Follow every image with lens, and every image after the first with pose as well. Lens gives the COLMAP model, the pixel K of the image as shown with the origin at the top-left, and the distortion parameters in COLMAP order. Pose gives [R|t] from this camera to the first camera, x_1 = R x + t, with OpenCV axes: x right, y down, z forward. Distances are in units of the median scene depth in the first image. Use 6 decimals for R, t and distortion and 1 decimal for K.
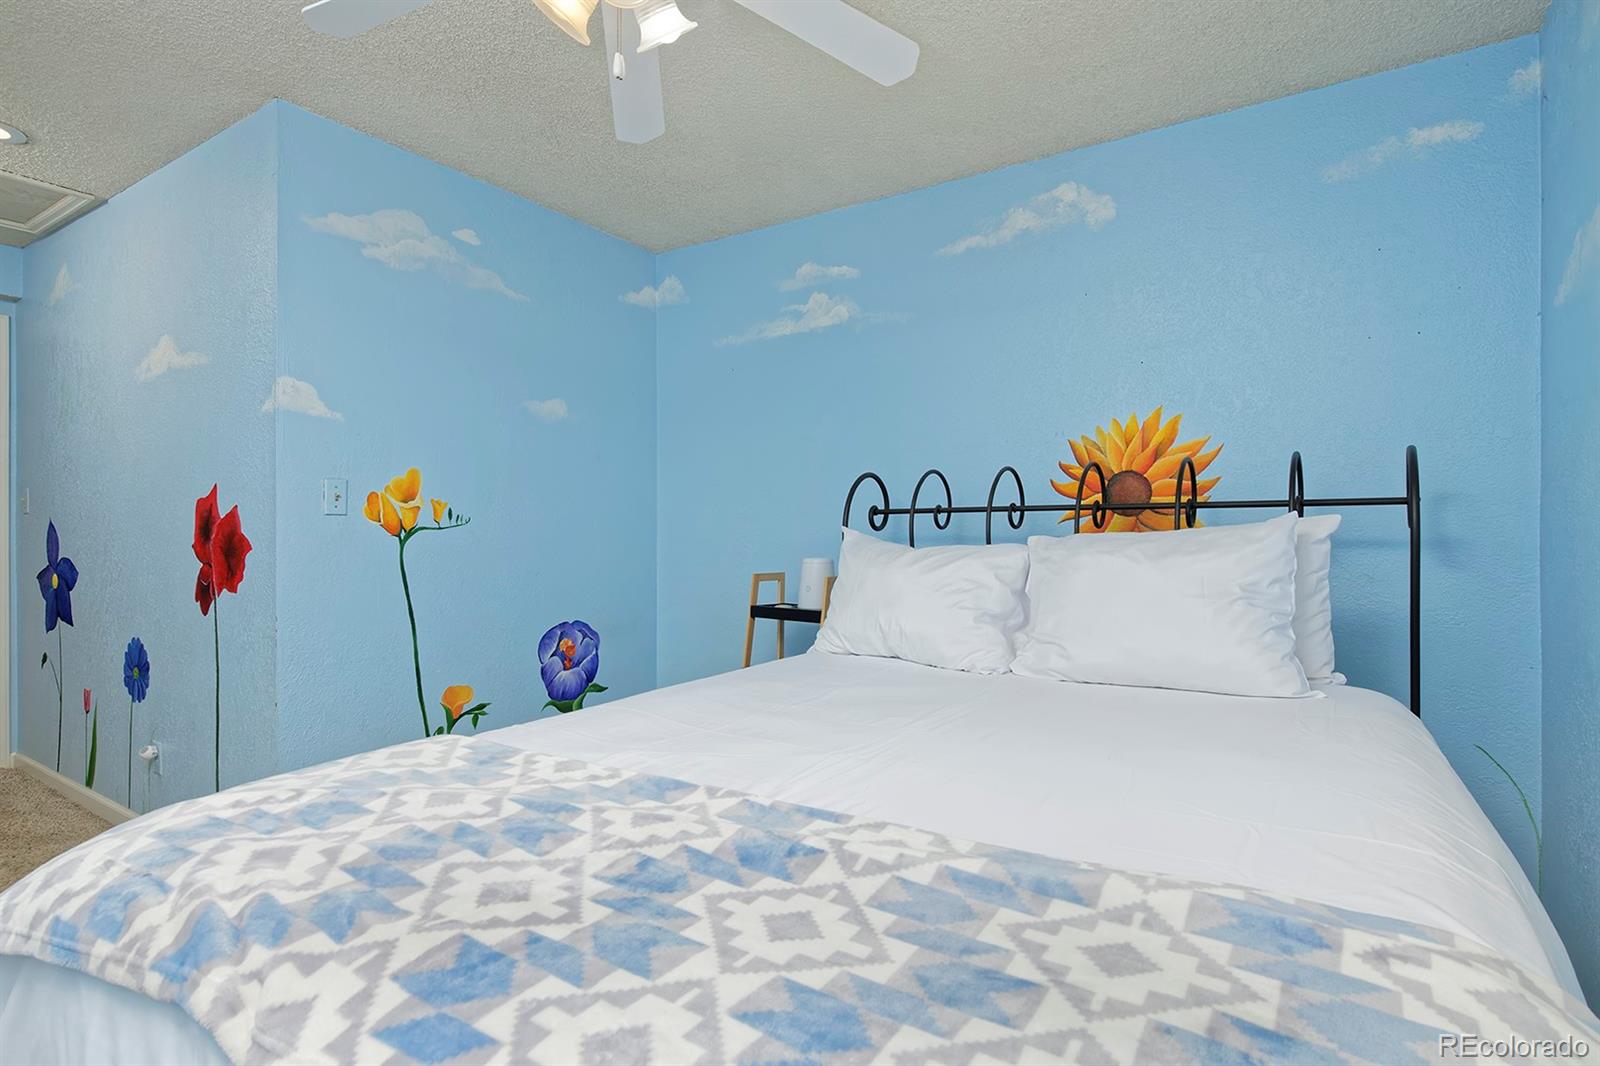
lens RADIAL K [[803.5, 0, 810.5], [0, 803.5, 525.5], [0, 0, 1]] dist [0.000726, 0.001227]
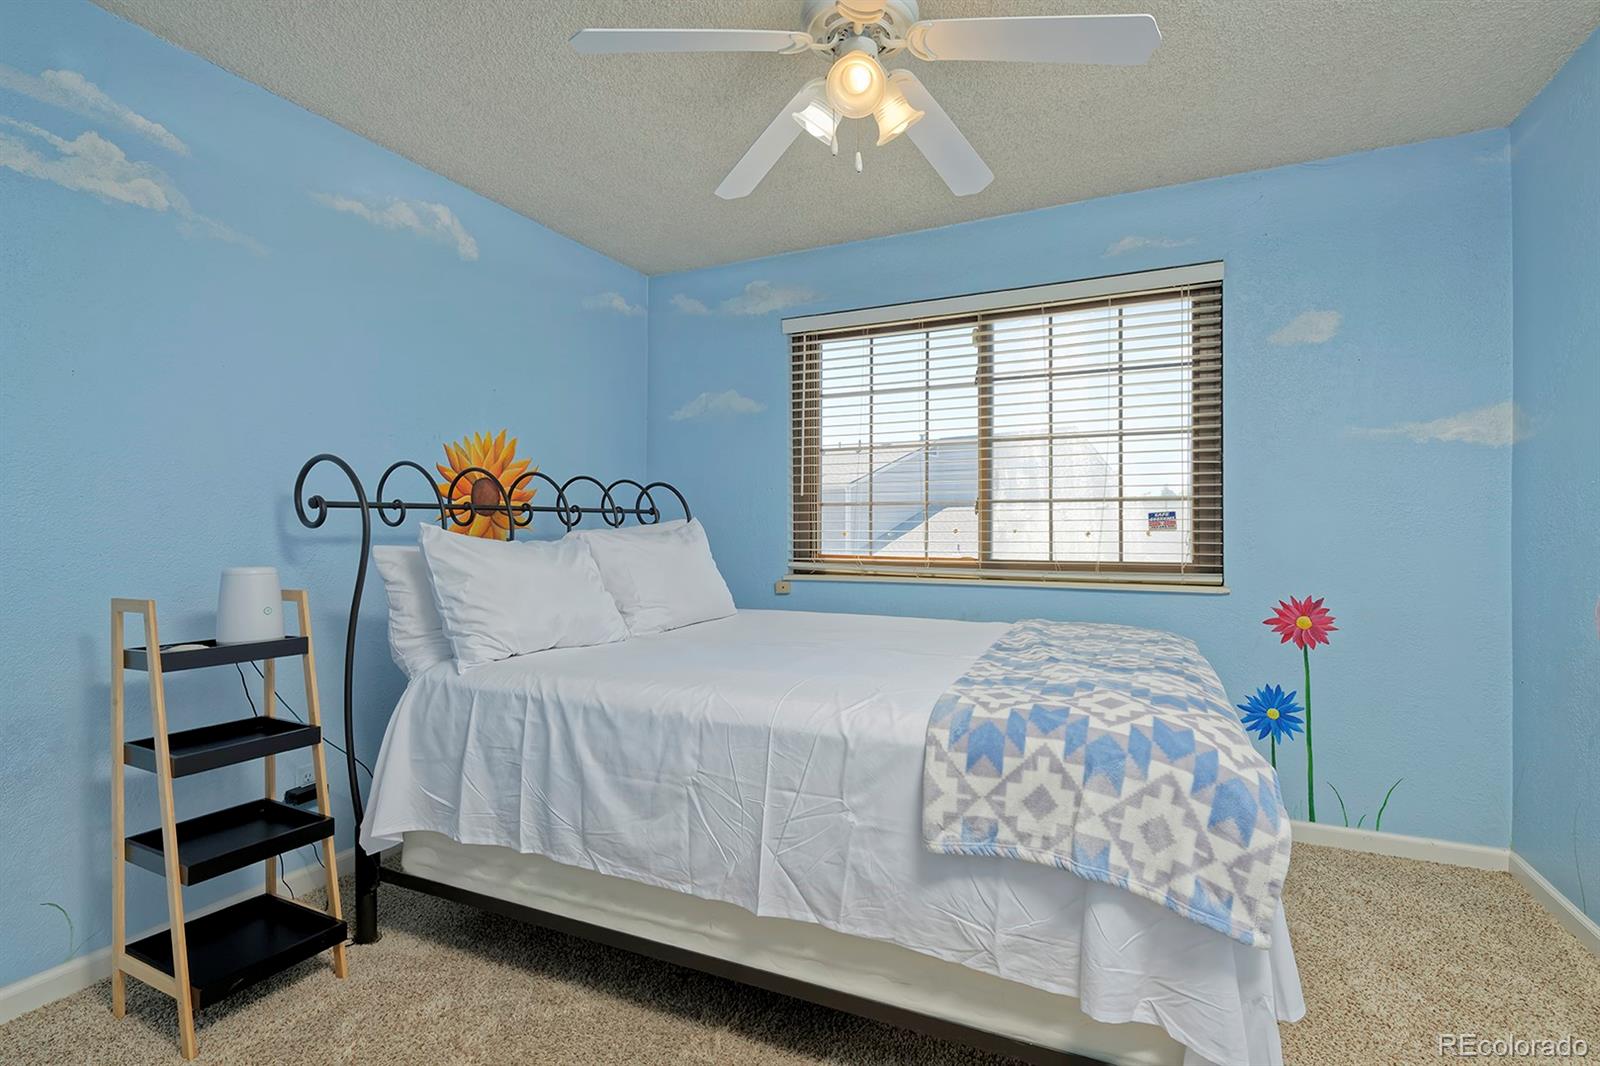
lens RADIAL K [[731.7, 0, 813.2], [0, 731.7, 539.3], [0, 0, 1]] dist [0.000435, 0.000197]
pose [[-0.139502, -0.019683, 0.990026, -0.737924], [-0.004872, 0.999804, 0.019191, 0.000538], [-0.990210, -0.002146, -0.139570, 0.650551]]
